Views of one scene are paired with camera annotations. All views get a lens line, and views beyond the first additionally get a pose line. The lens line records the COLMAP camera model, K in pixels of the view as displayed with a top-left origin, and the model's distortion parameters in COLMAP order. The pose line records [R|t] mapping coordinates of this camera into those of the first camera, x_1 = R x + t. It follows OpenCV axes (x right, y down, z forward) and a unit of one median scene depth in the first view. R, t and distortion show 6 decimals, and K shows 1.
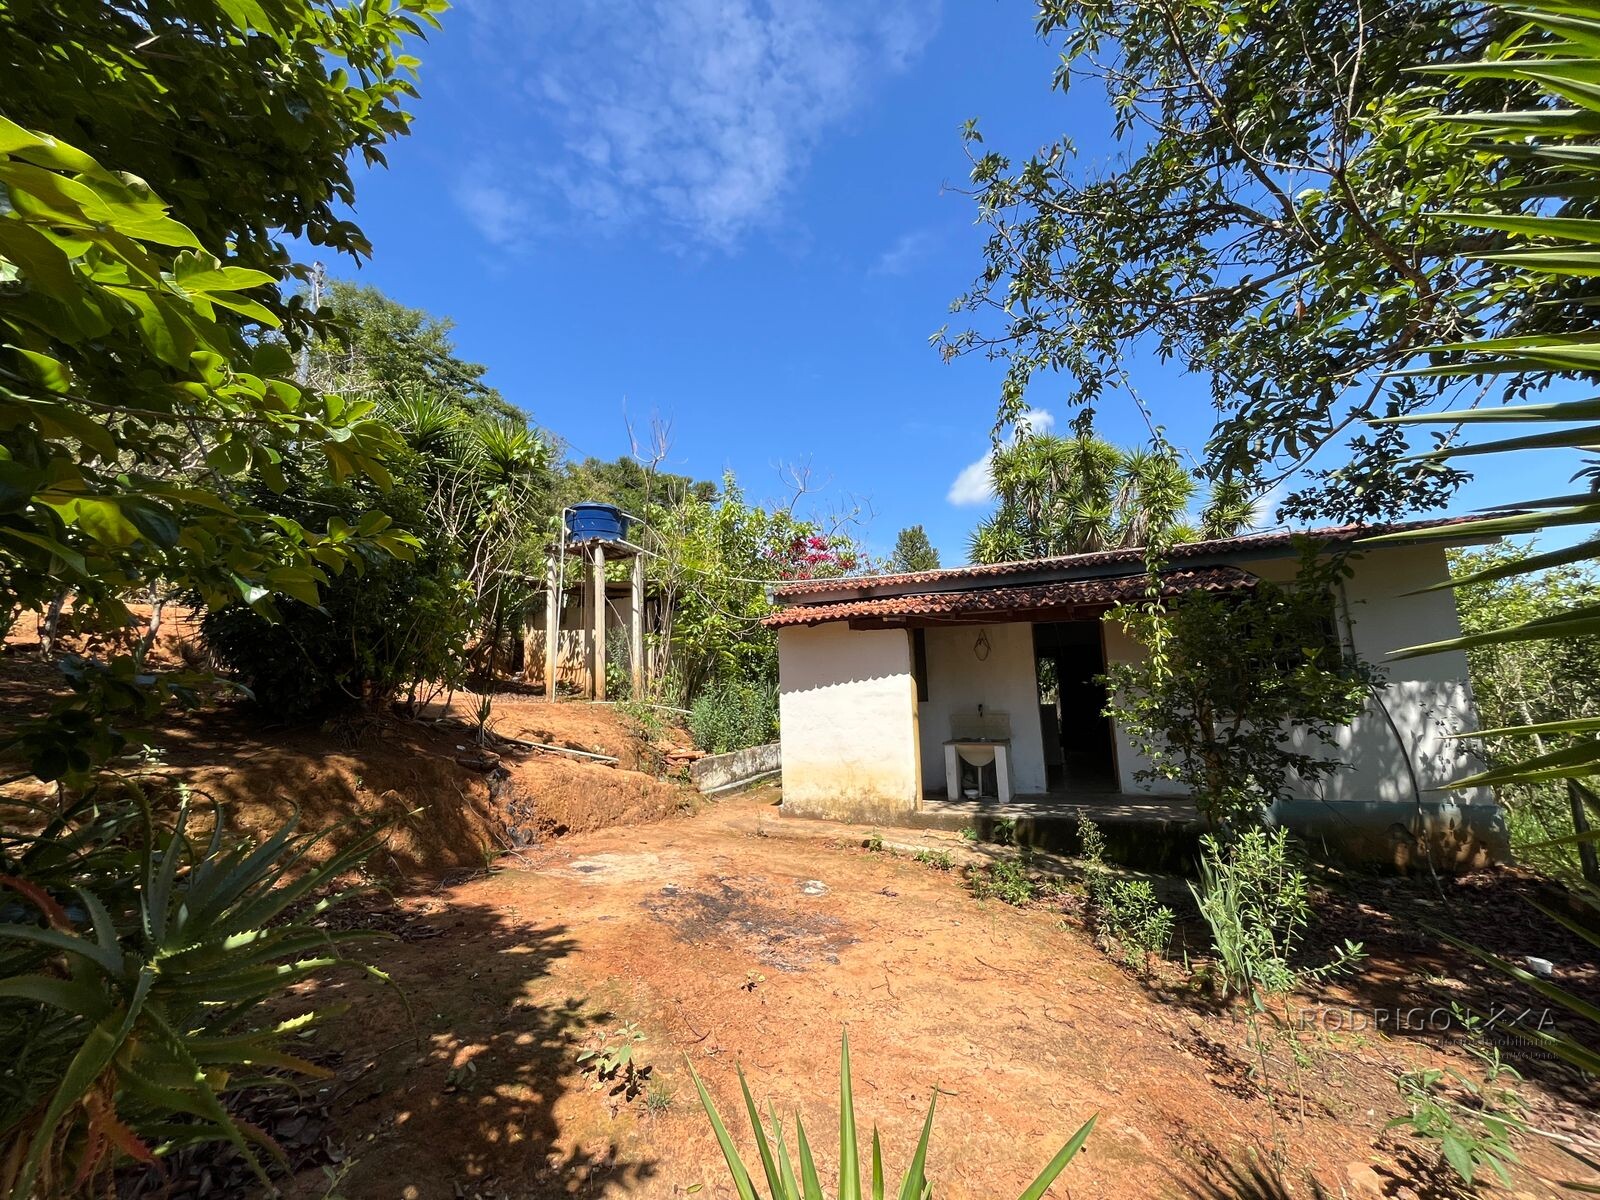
lens RADIAL K [[651.7, 0, 796.0], [0, 651.7, 600.5], [0, 0, 1]] dist [0.000563, 0.000365]
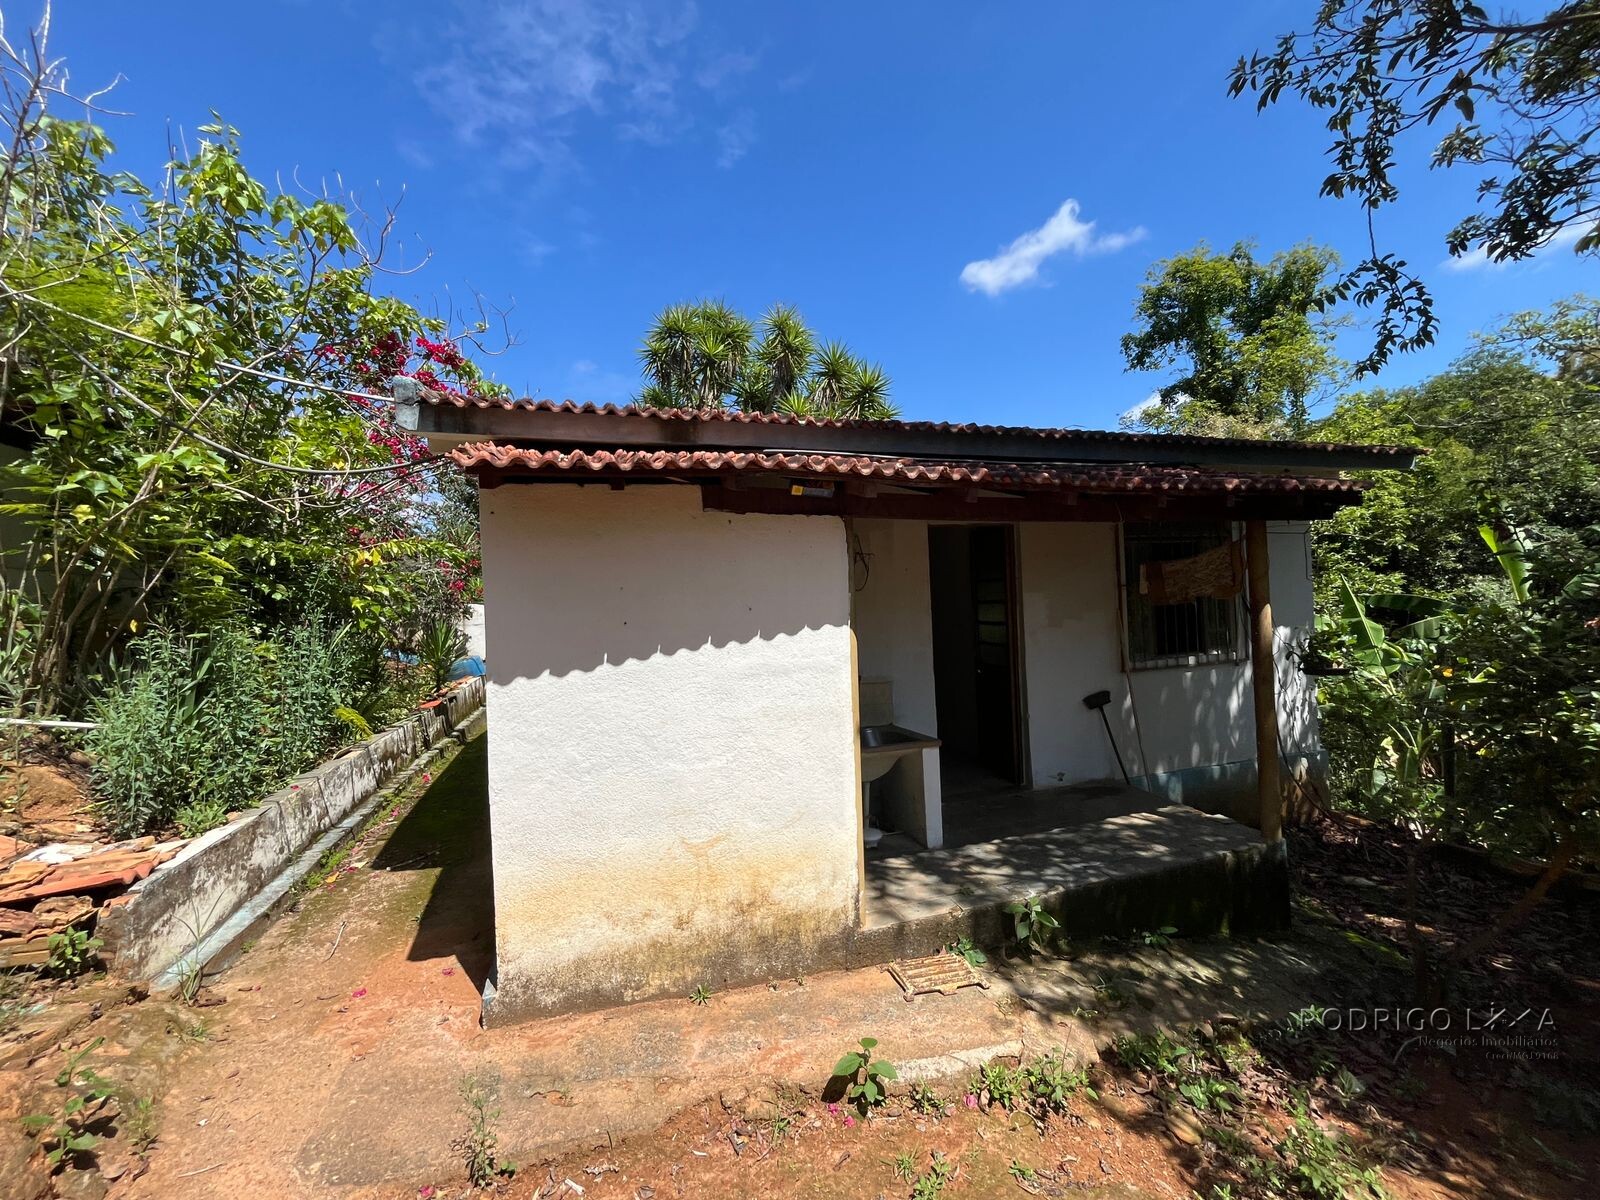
lens RADIAL K [[651.7, 0, 796.0], [0, 651.7, 600.5], [0, 0, 1]] dist [0.000563, 0.000365]
pose [[0.767888, 0.003681, 0.640573, -0.087301], [-0.077429, 0.993185, 0.087111, 0.043641], [-0.635887, -0.116491, 0.762940, 0.466433]]
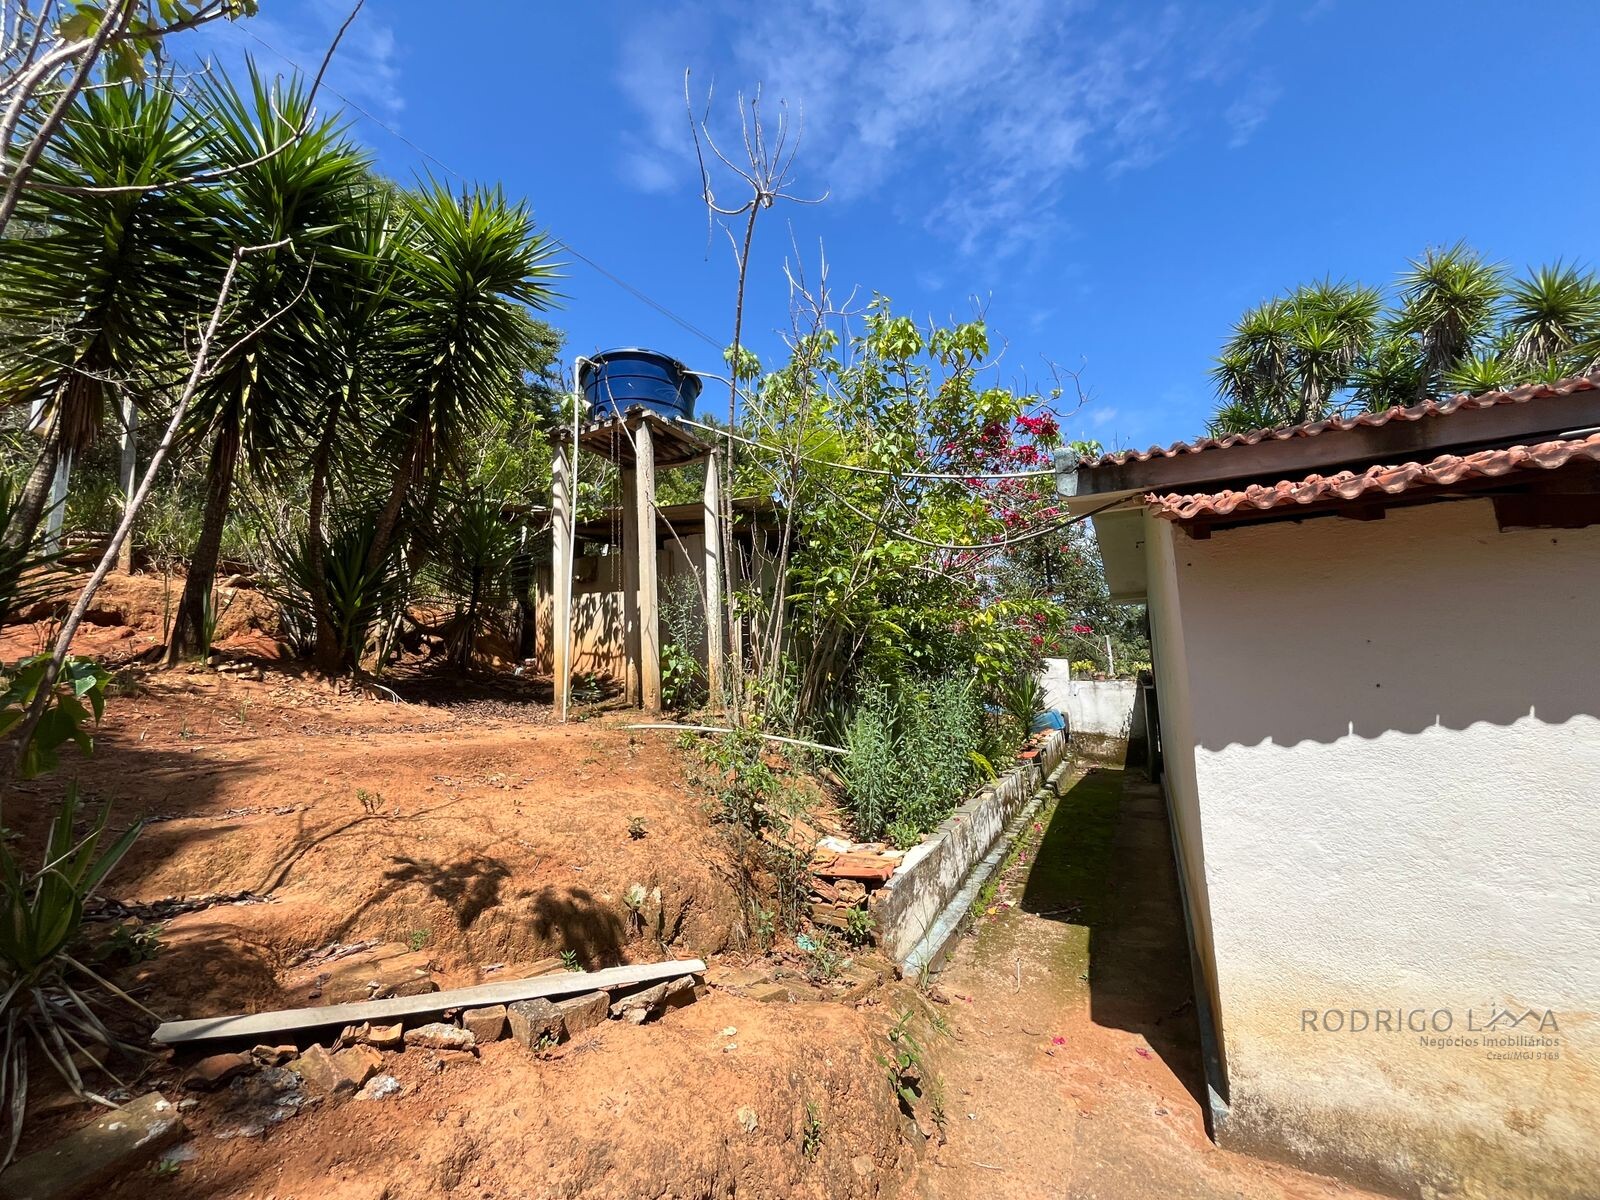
lens RADIAL K [[651.7, 0, 796.0], [0, 651.7, 600.5], [0, 0, 1]] dist [0.000563, 0.000365]
pose [[0.996484, -0.015393, -0.082352, -0.139866], [0.018012, 0.999352, 0.031152, 0.044150], [0.081819, -0.032526, 0.996116, 0.488677]]
